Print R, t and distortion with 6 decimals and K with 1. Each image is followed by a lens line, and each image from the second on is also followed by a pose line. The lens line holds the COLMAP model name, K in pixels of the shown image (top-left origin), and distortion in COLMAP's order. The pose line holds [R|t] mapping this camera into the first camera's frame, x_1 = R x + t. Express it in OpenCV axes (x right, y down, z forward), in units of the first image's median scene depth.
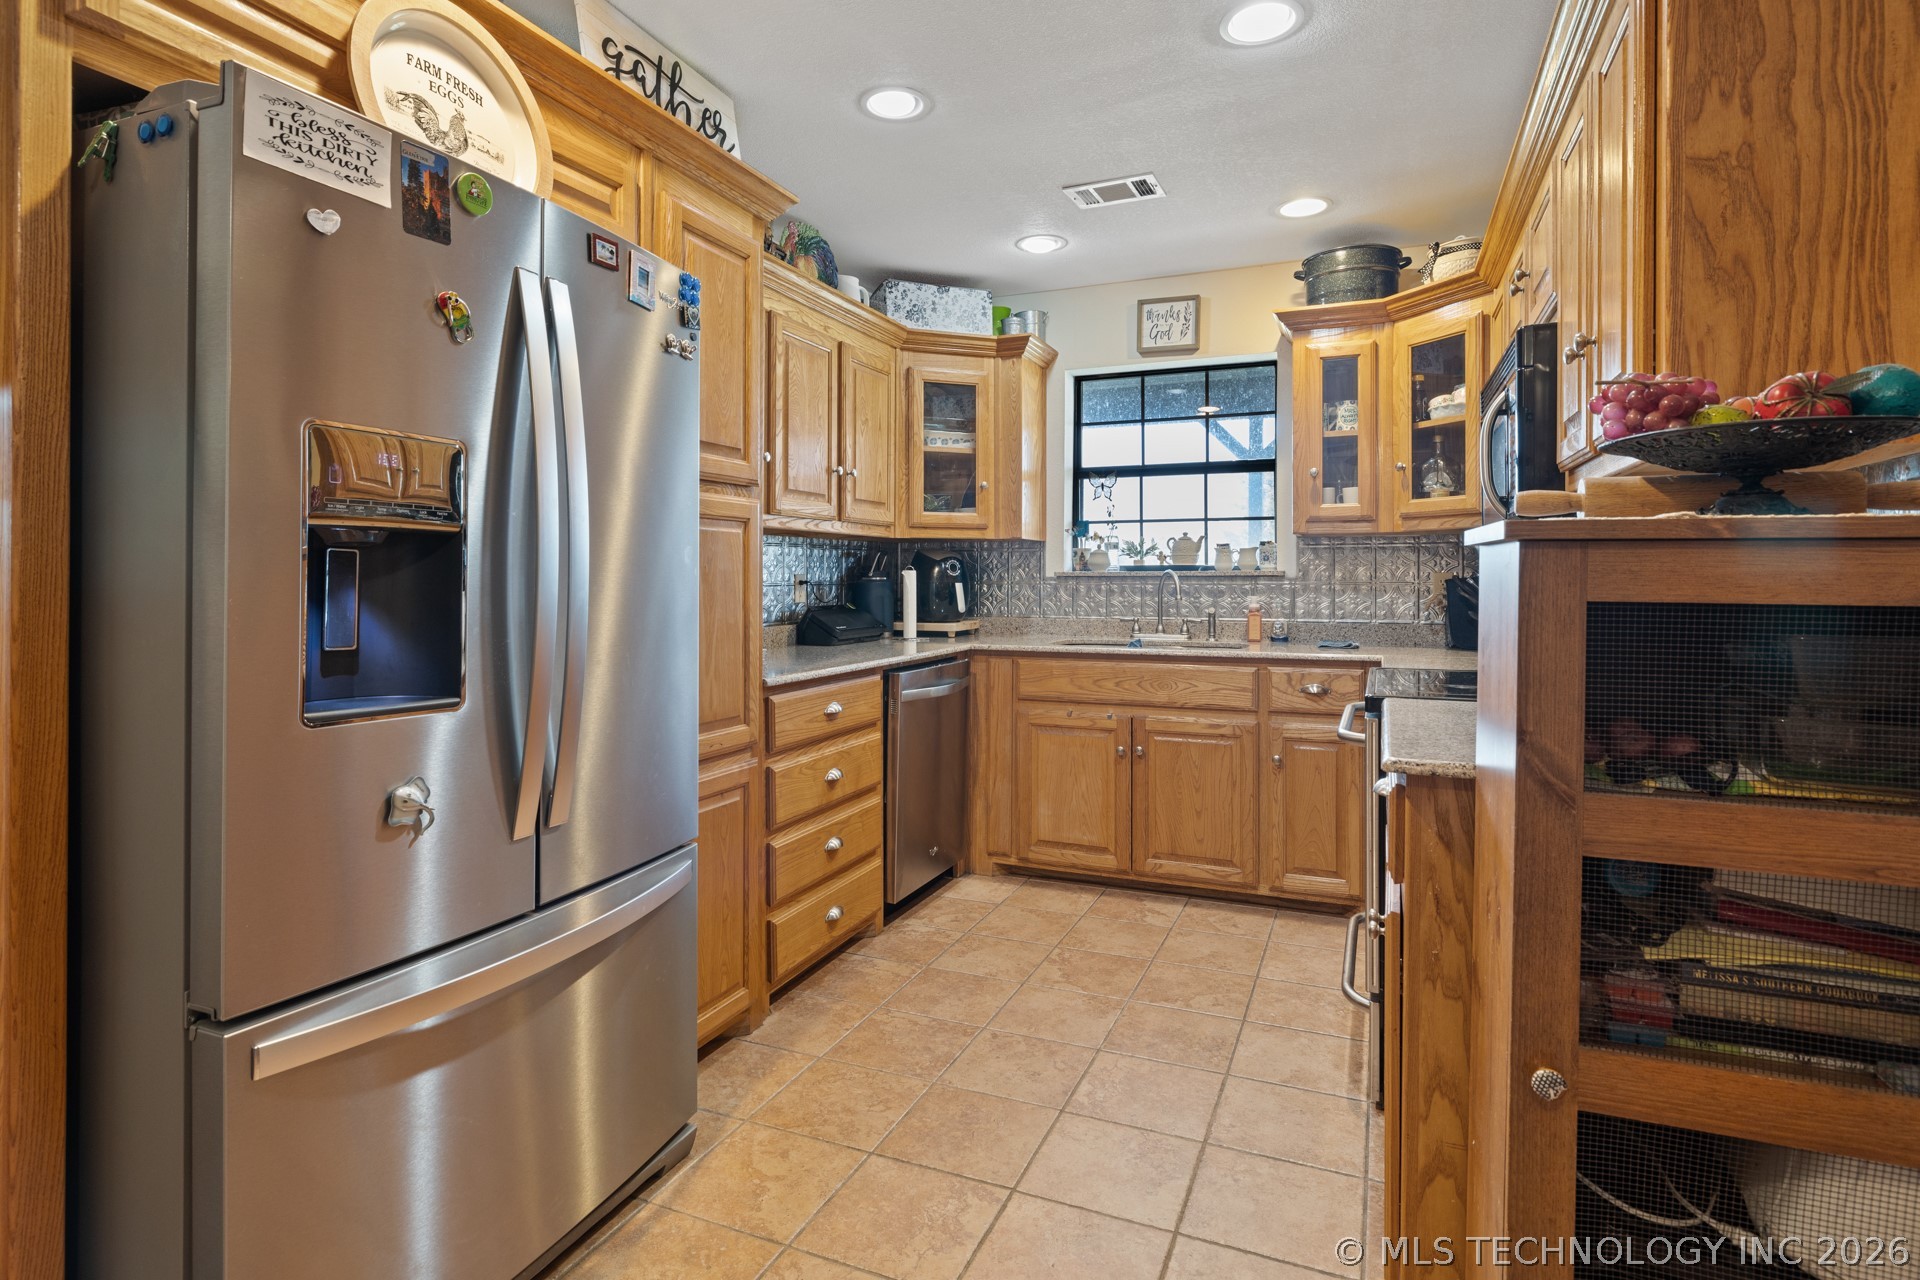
lens RADIAL K [[983.0, 0, 948.8], [0, 983.0, 576.3], [0, 0, 1]] dist [-0.002439, 0.000149]
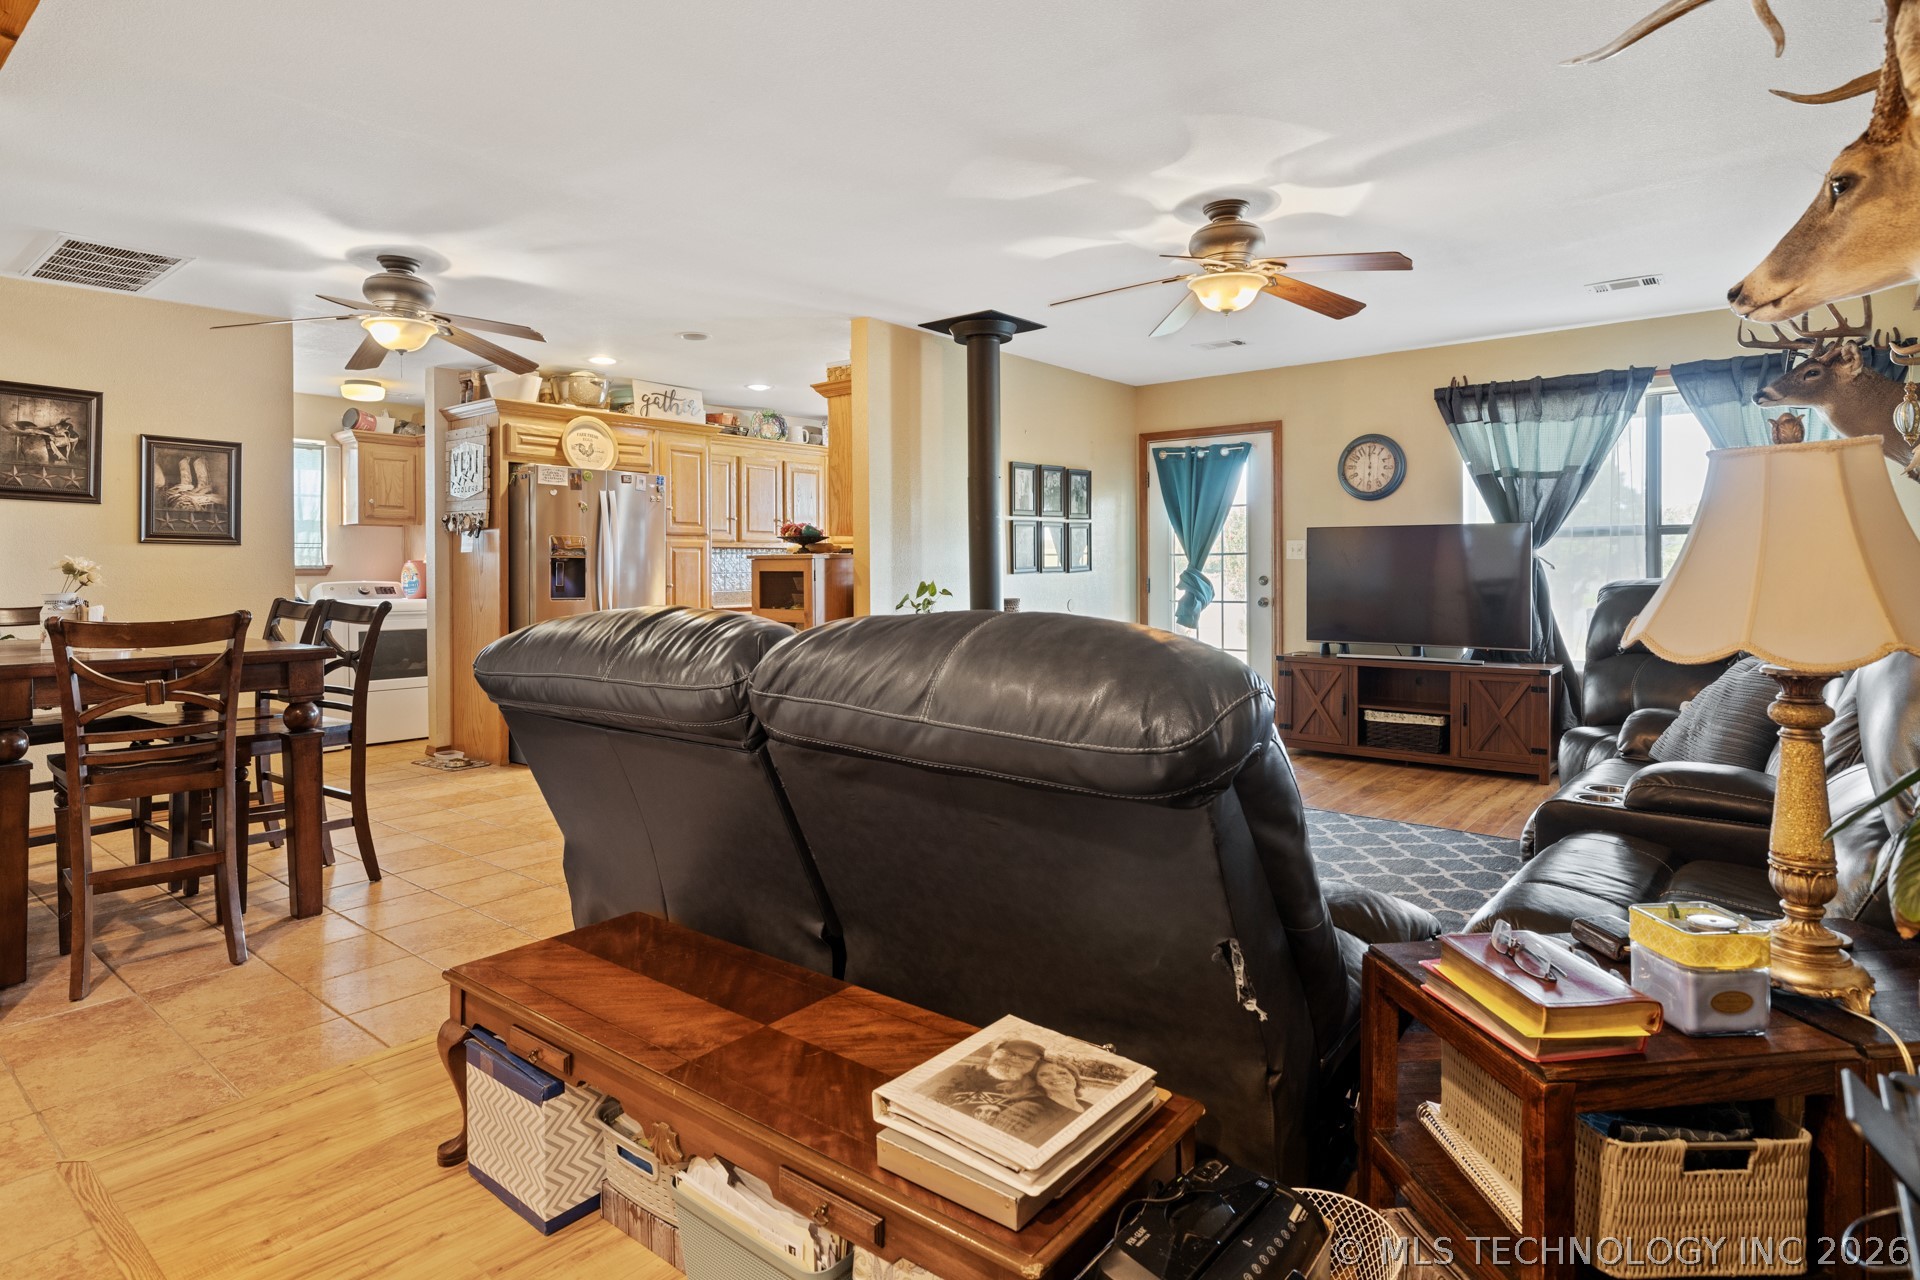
lens RADIAL K [[1040.1, 0, 954.7], [0, 1040.1, 570.5], [0, 0, 1]] dist [-0.005862, 0.002206]
pose [[0.962327, -0.006564, -0.271817, 0.991500], [0.006681, 0.999978, -0.000493, 0.009886], [0.271814, -0.001342, 0.962349, -1.263715]]
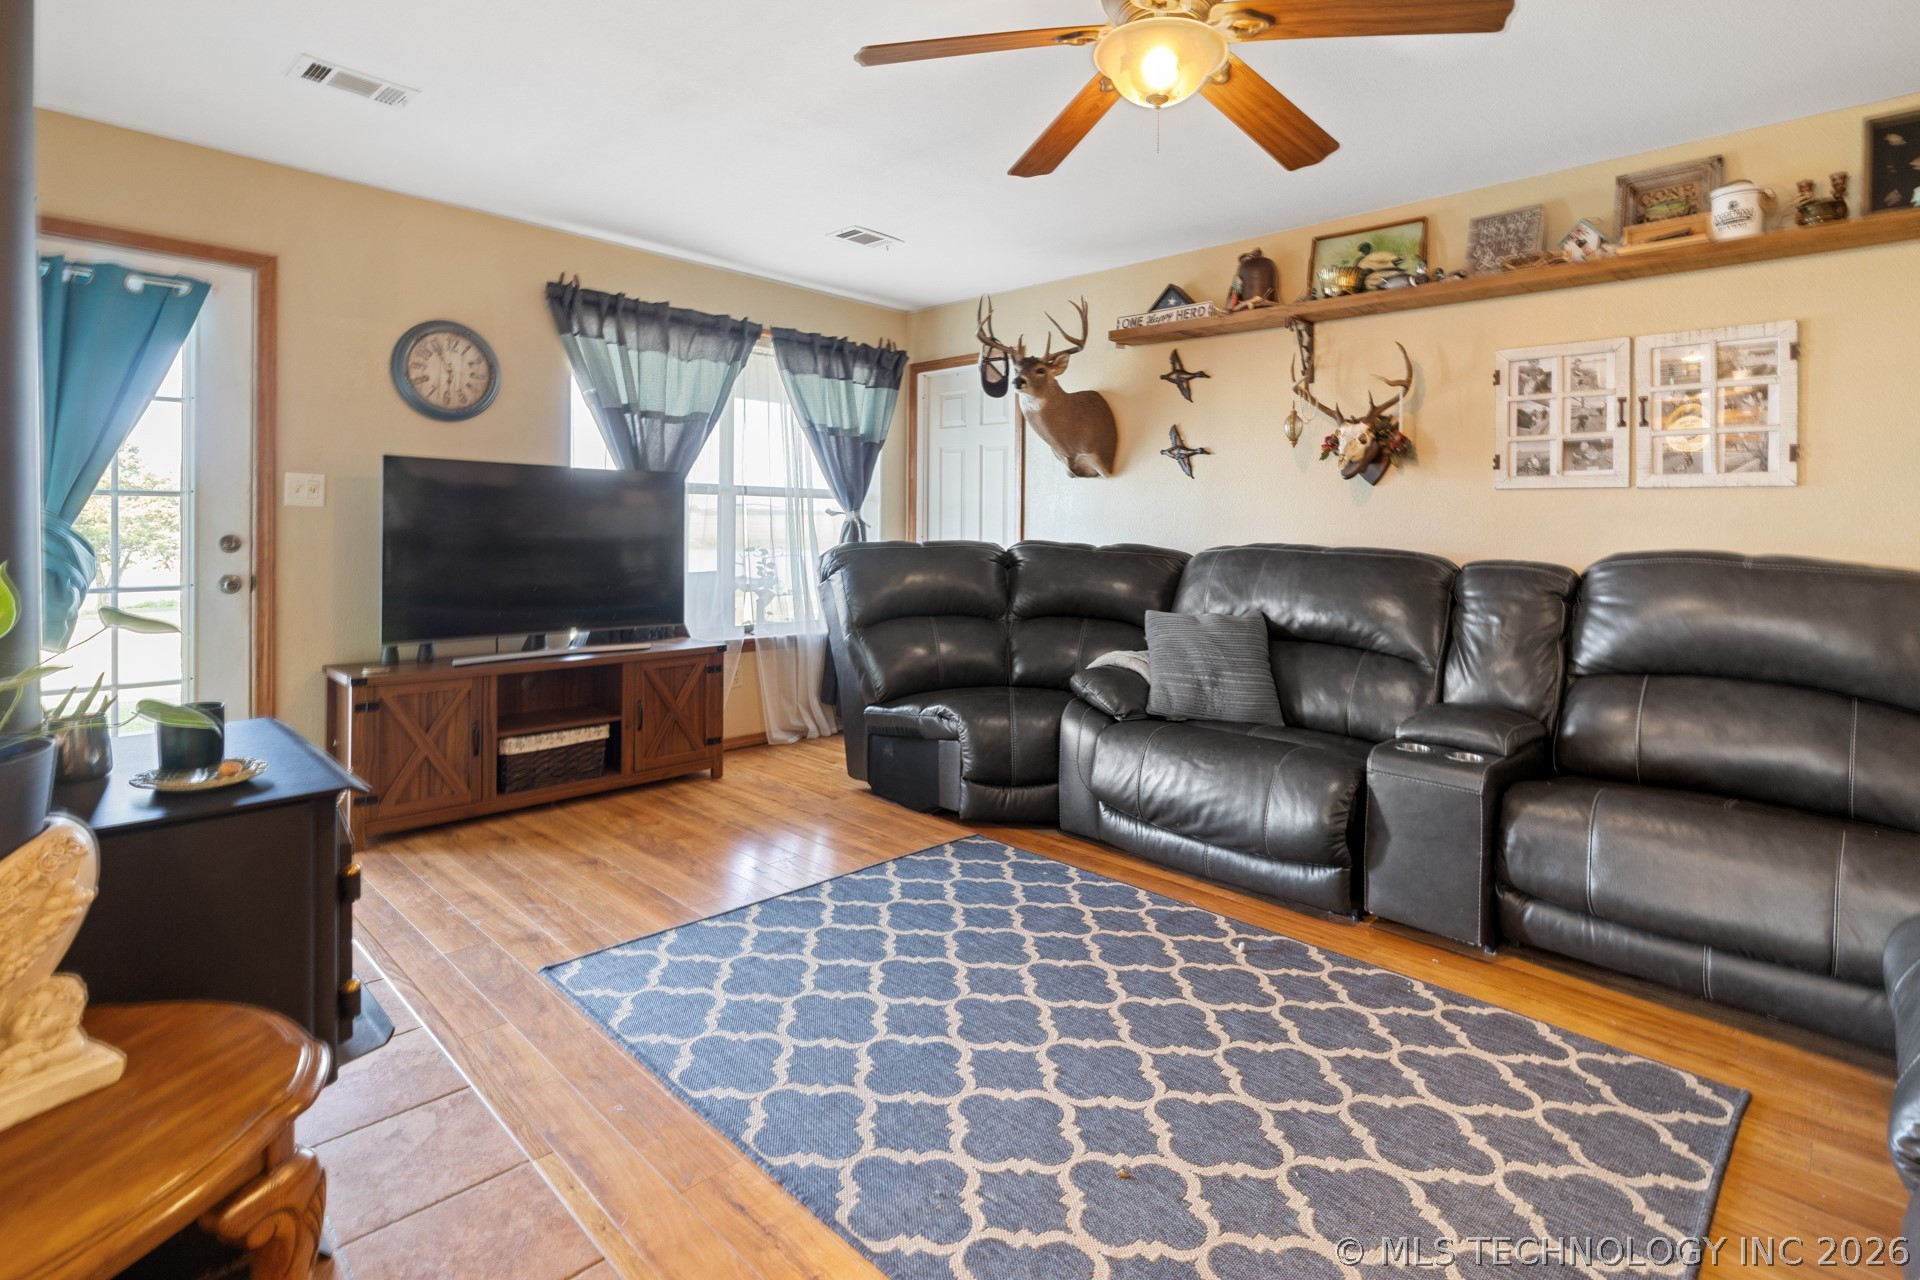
lens RADIAL K [[933.5, 0, 949.2], [0, 933.5, 530.7], [0, 0, 1]] dist [-0.007831, 0.001443]
pose [[0.347948, -0.001225, 0.937513, 0.326439], [-0.013103, 0.999895, 0.006170, 0.002601], [-0.937422, -0.014431, 0.347896, -0.122246]]
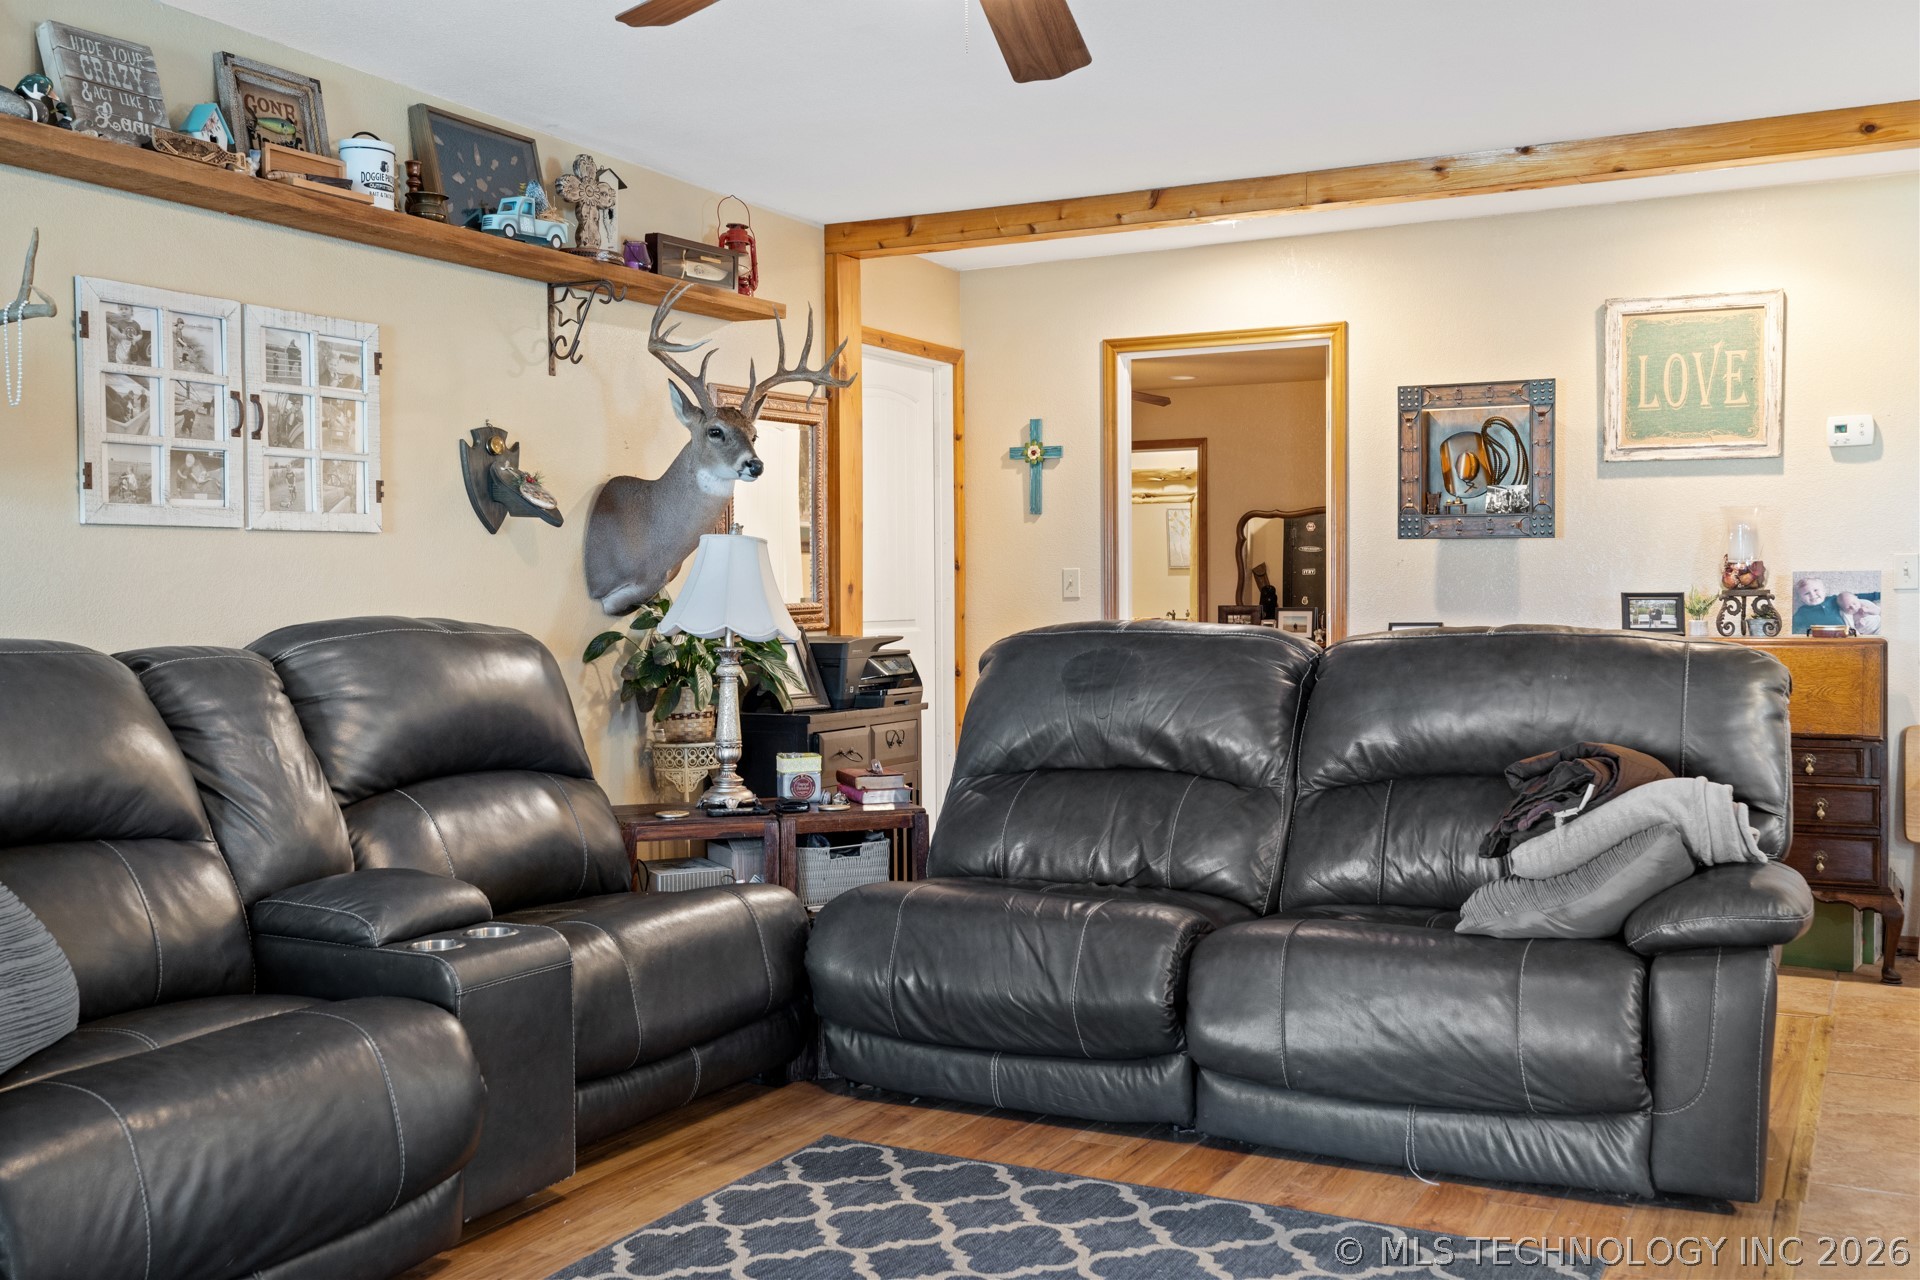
lens RADIAL K [[1835.5, 0, 969.6], [0, 1835.5, 637.0], [0, 0, 1]] dist [0.001622, 0.000000]
pose [[-0.998412, 0.008851, 0.055625, 0.913672], [0.010670, 0.999415, 0.032504, -0.006335], [-0.055305, 0.033046, -0.997923, 0.810006]]
